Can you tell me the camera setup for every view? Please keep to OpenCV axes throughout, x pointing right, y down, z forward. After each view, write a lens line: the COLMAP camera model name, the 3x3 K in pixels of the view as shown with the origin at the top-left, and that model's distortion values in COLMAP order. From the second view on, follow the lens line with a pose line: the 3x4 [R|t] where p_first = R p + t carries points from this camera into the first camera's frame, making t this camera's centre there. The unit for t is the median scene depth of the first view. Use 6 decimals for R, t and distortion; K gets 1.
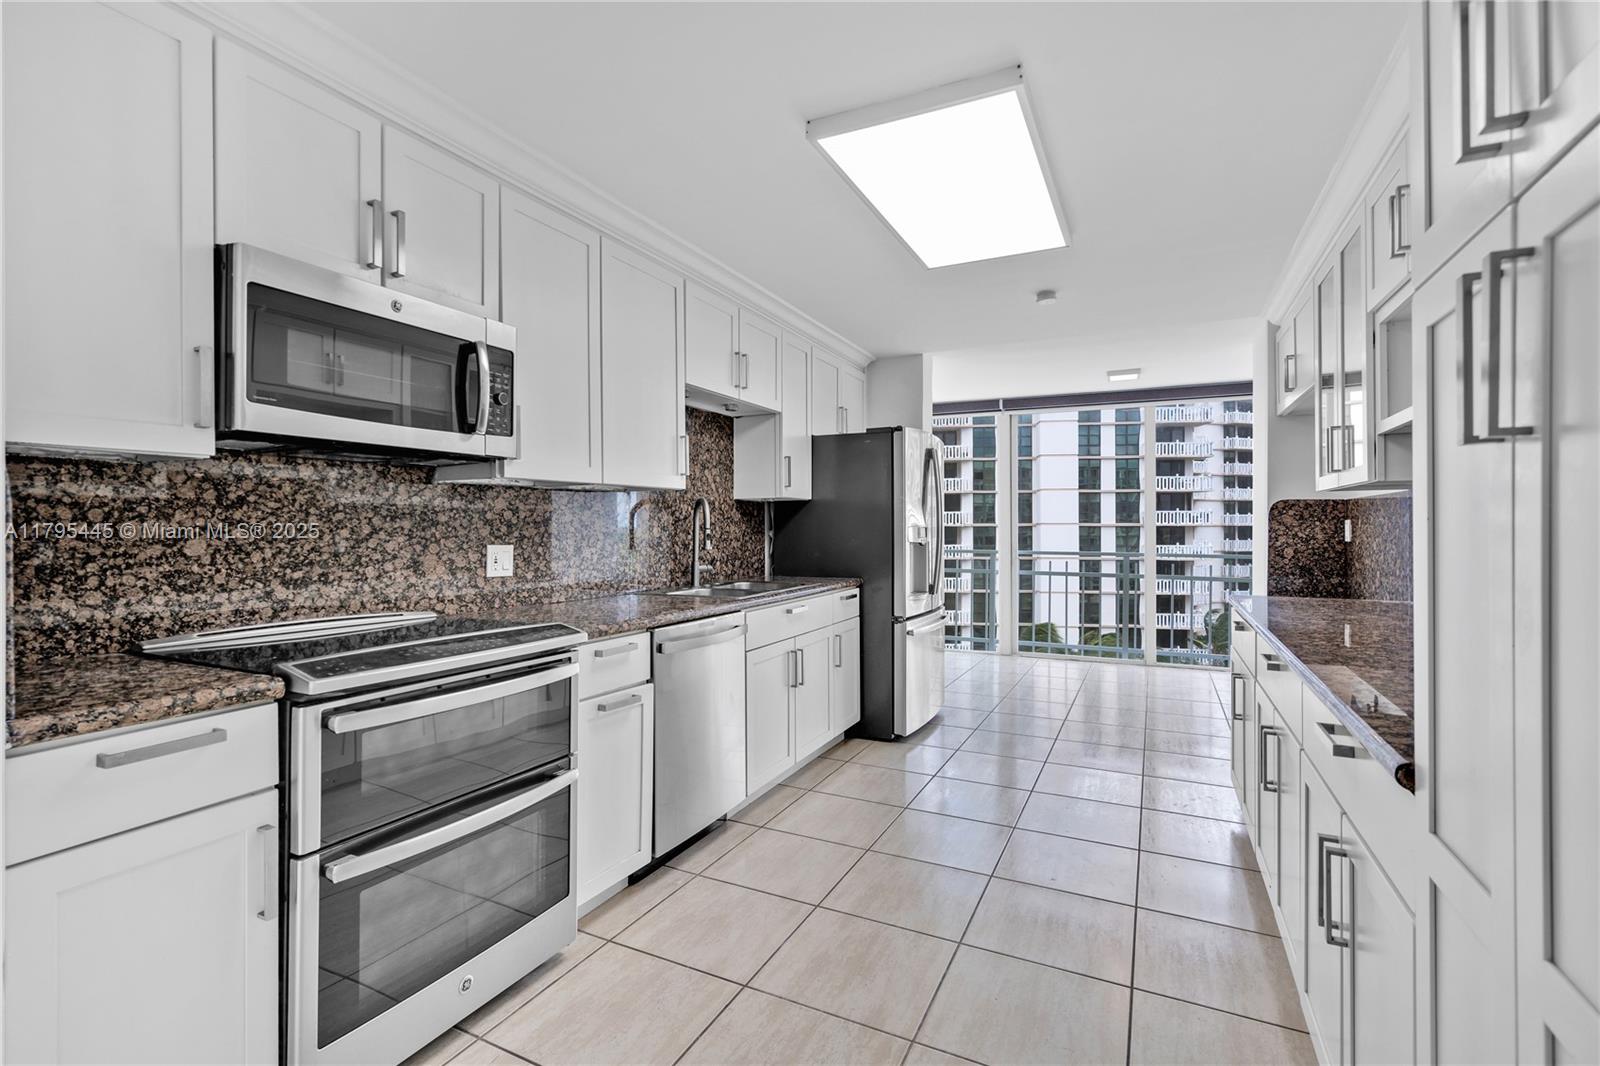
lens RADIAL K [[731.4, 0, 789.9], [0, 731.4, 530.4], [0, 0, 1]] dist [-0.003520, -0.000023]
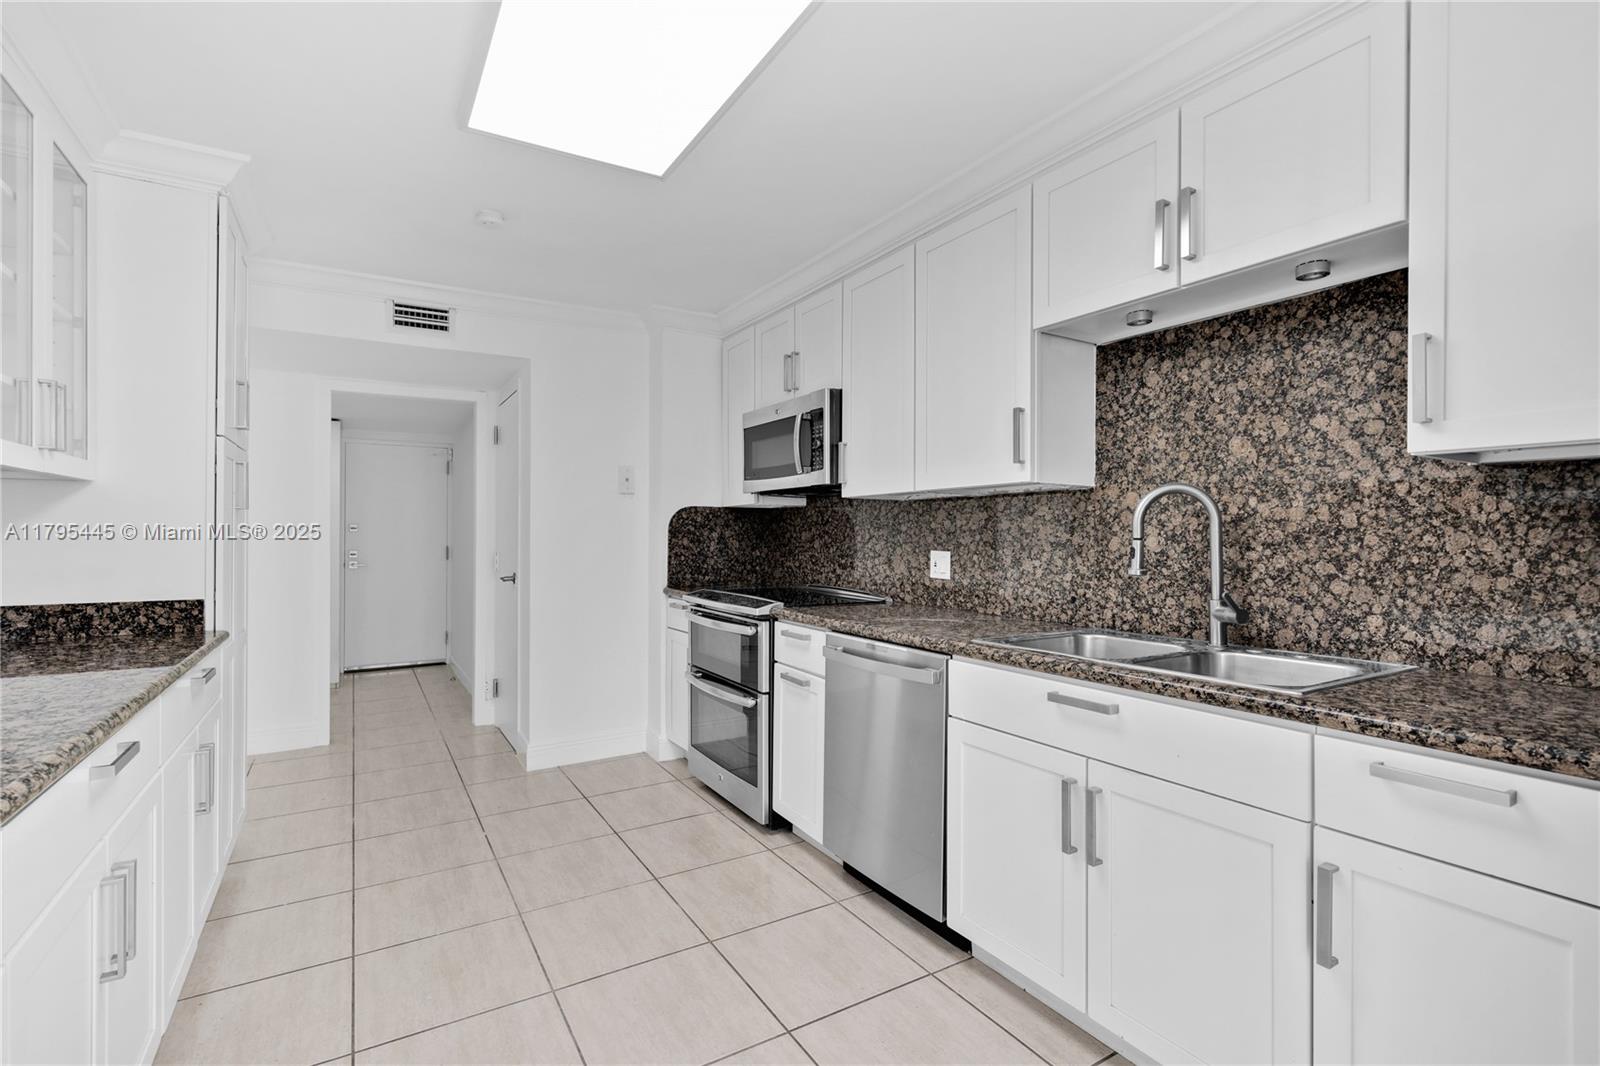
lens RADIAL K [[731.4, 0, 789.9], [0, 731.4, 530.4], [0, 0, 1]] dist [-0.003520, -0.000023]
pose [[-0.537448, -0.001581, -0.843296, 0.676854], [-0.002596, 0.999997, -0.000221, -0.010824], [0.843293, 0.002071, -0.537450, 1.393754]]
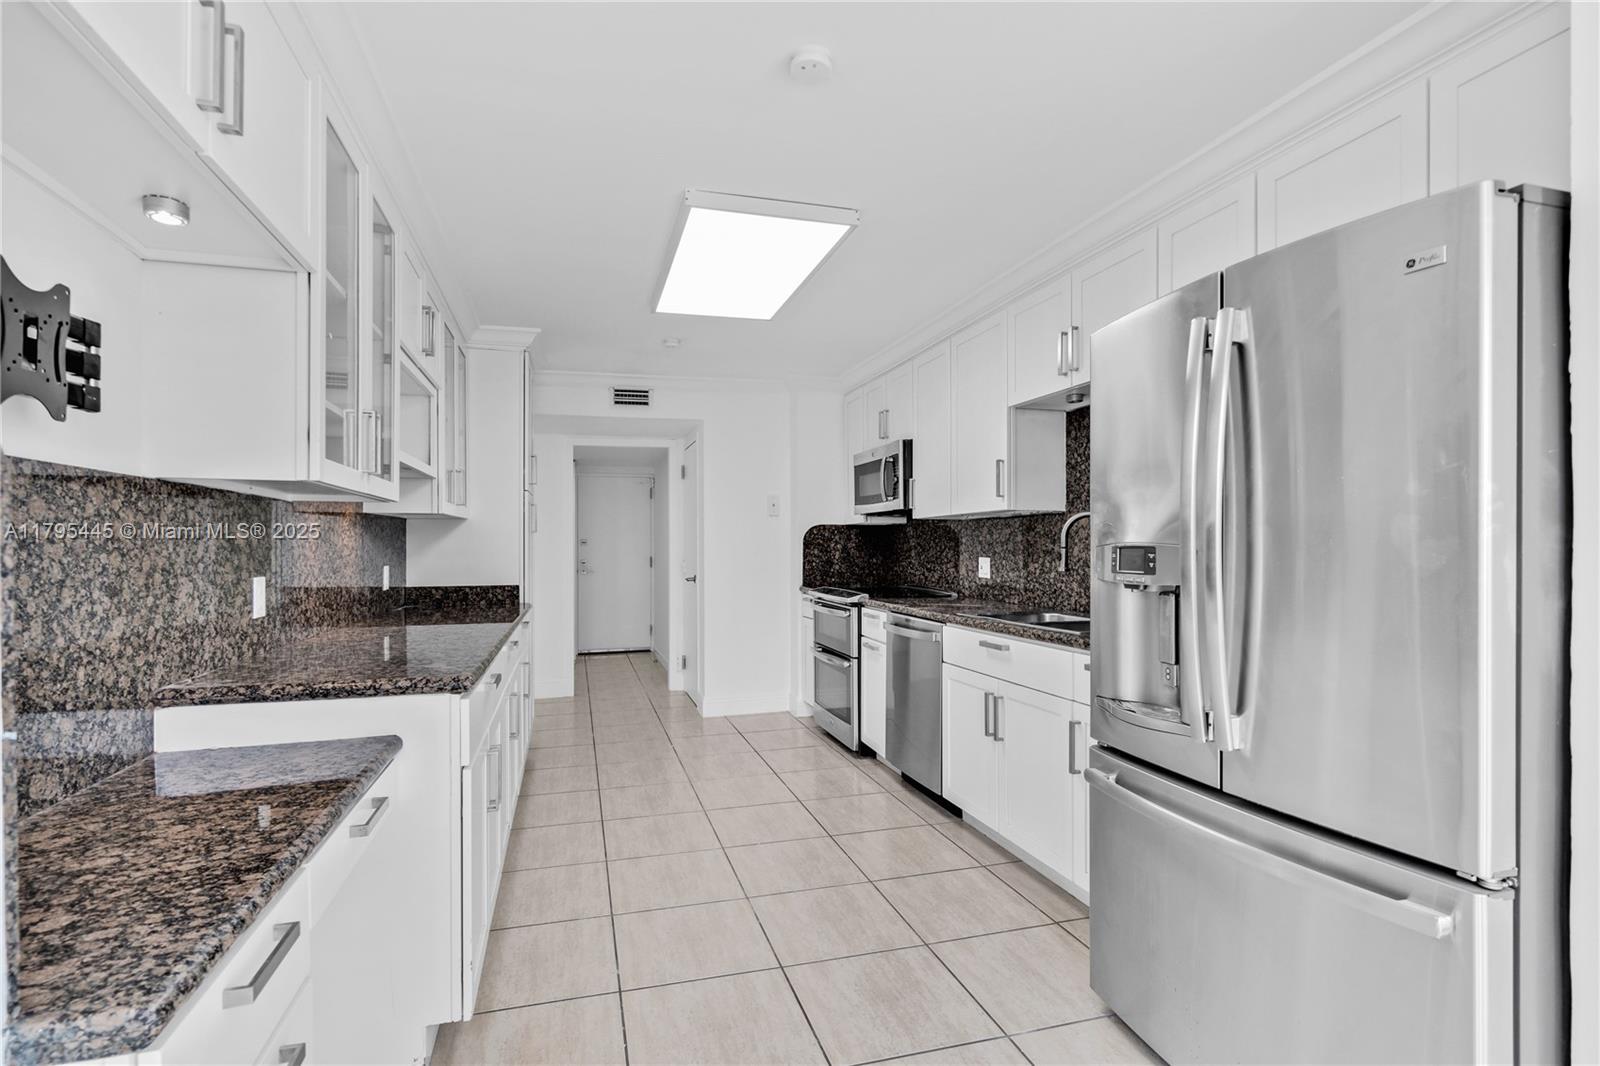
lens RADIAL K [[768.1, 0, 793.5], [0, 768.1, 540.7], [0, 0, 1]] dist [0.000049, 0.000012]
pose [[-0.735371, 0.003072, -0.677658, 0.972192], [0.004960, 0.999987, -0.000849, -0.015088], [0.677646, -0.003986, -0.735377, 1.884577]]
